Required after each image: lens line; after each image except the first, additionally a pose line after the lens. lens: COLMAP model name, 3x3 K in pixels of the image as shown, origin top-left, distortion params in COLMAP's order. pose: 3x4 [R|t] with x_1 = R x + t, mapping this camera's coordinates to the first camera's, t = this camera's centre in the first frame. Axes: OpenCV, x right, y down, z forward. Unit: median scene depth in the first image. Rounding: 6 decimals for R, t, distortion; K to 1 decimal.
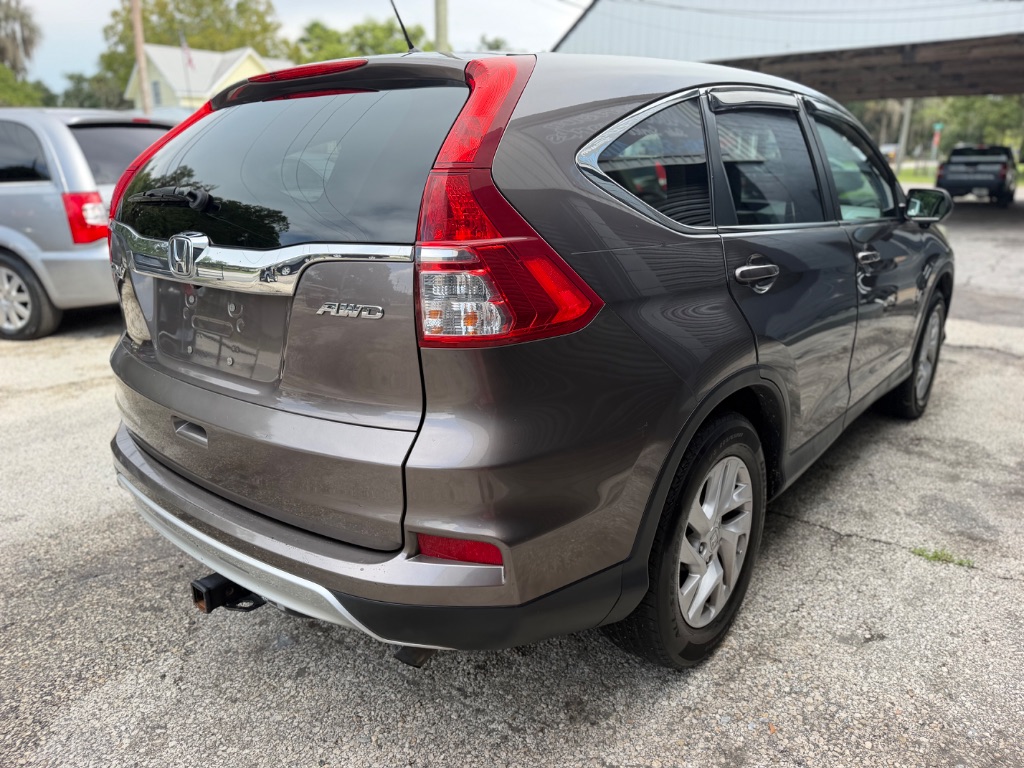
lens RADIAL K [[726.7, 0, 512.5], [0, 726.7, 392.8], [0, 0, 1]] dist [-0.005689, -0.005239]
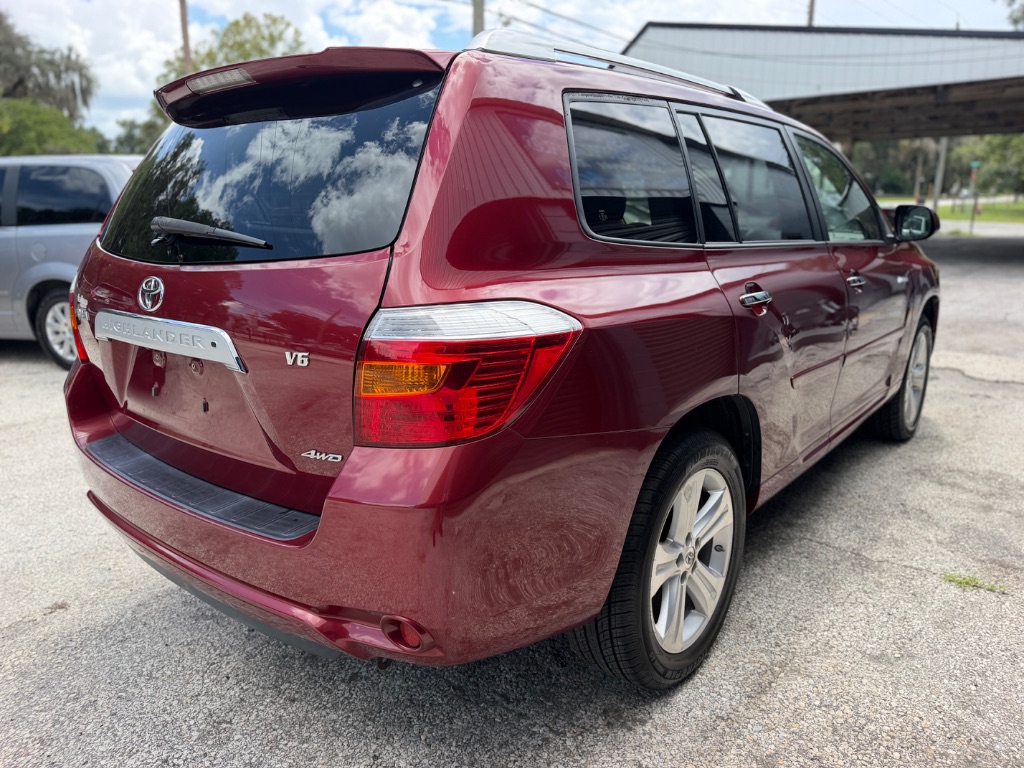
lens RADIAL K [[726.7, 0, 512.4], [0, 726.7, 392.9], [0, 0, 1]] dist [-0.005689, -0.005239]
pose [[0.998989, 0.006212, -0.044534, -0.011155], [-0.008458, 0.998692, -0.050423, 0.016722], [0.044163, 0.050748, 0.997735, -0.060456]]
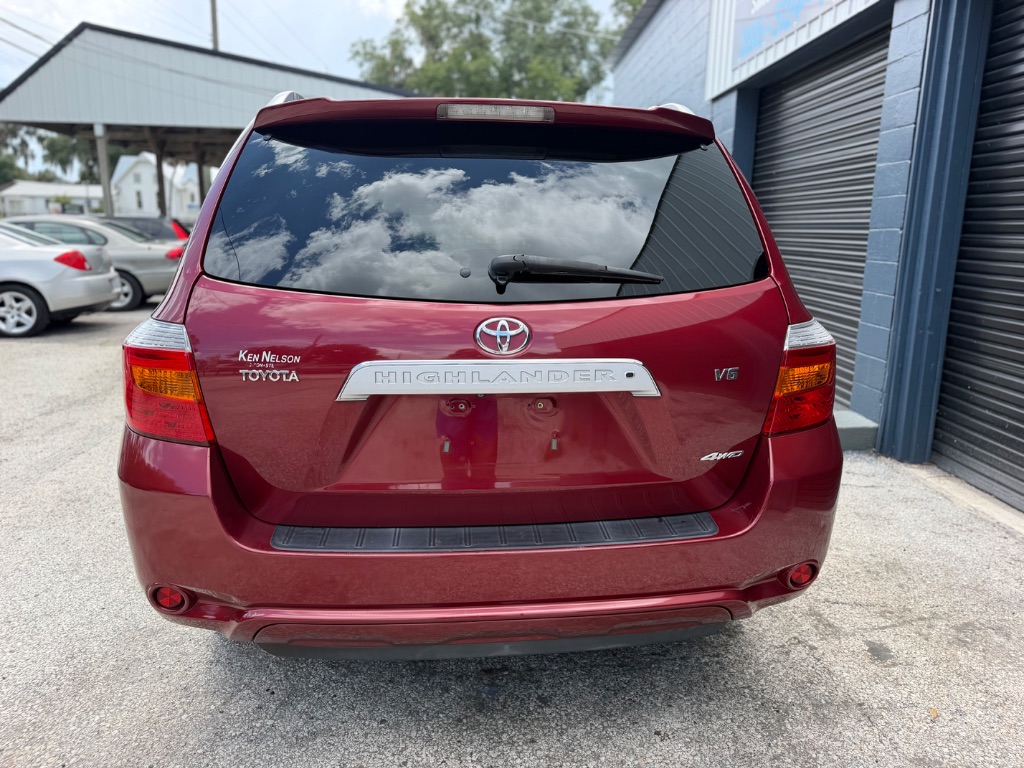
lens RADIAL K [[726.7, 0, 521.9], [0, 726.7, 393.2], [0, 0, 1]] dist [-0.005689, -0.005239]
pose [[0.729017, -0.129693, 0.672097, -0.804400], [0.182771, 0.983118, -0.008540, -0.051721], [-0.659643, 0.129066, 0.740414, 0.128776]]
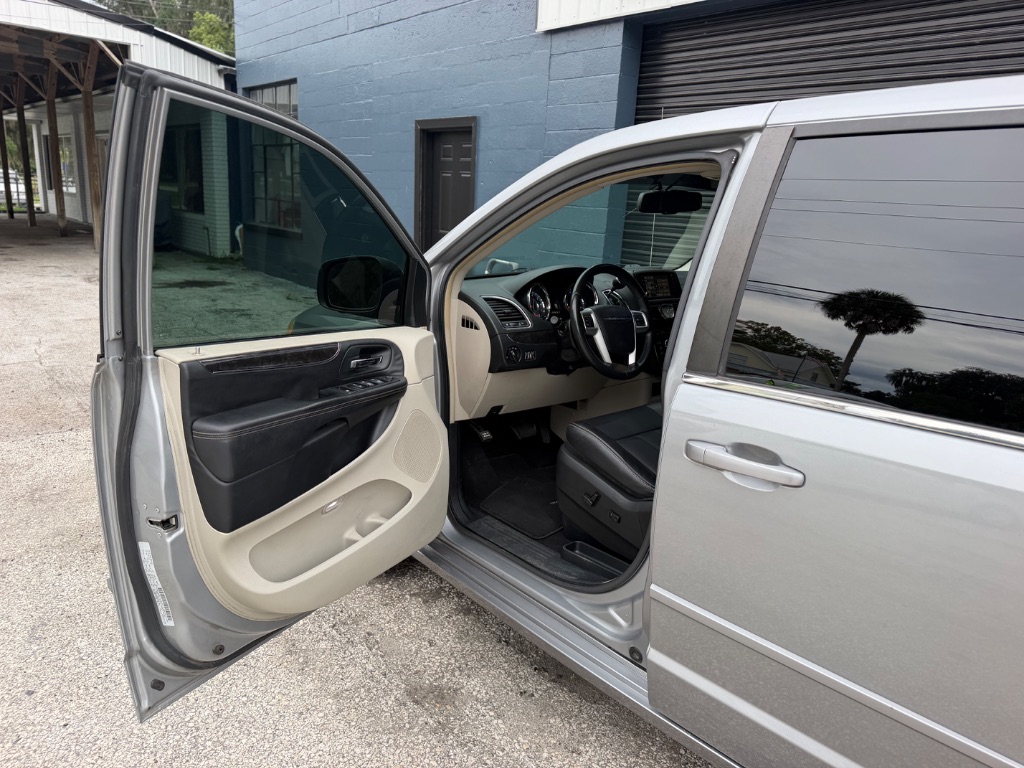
lens RADIAL K [[726.8, 0, 509.3], [0, 726.8, 386.4], [0, 0, 1]] dist [0.007611, -0.015366]
pose [[0.155625, -0.232521, 0.960060, -0.469637], [0.241293, 0.951408, 0.191312, -0.593338], [-0.957893, 0.201883, 0.204169, 1.738571]]
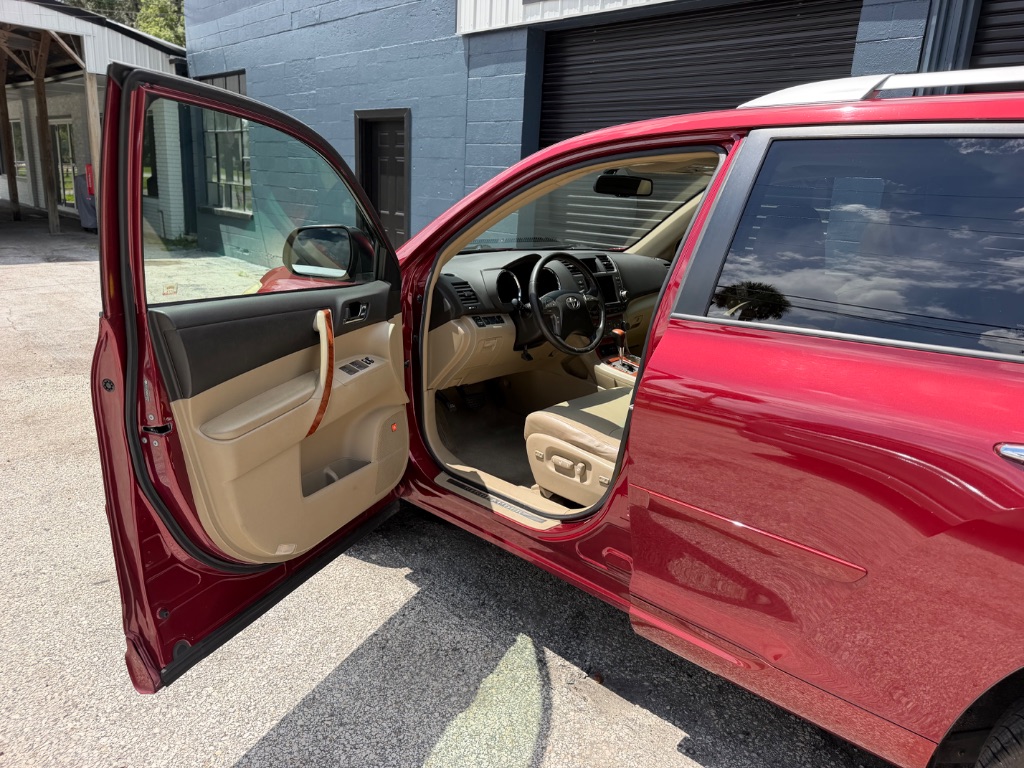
lens RADIAL K [[726.8, 0, 519.1], [0, 726.8, 382.8], [0, 0, 1]] dist [0.007611, -0.015366]
pose [[0.092780, -0.247750, 0.964371, -0.848918], [0.244077, 0.944657, 0.219203, -0.526457], [-0.965307, 0.215043, 0.148115, 1.540019]]
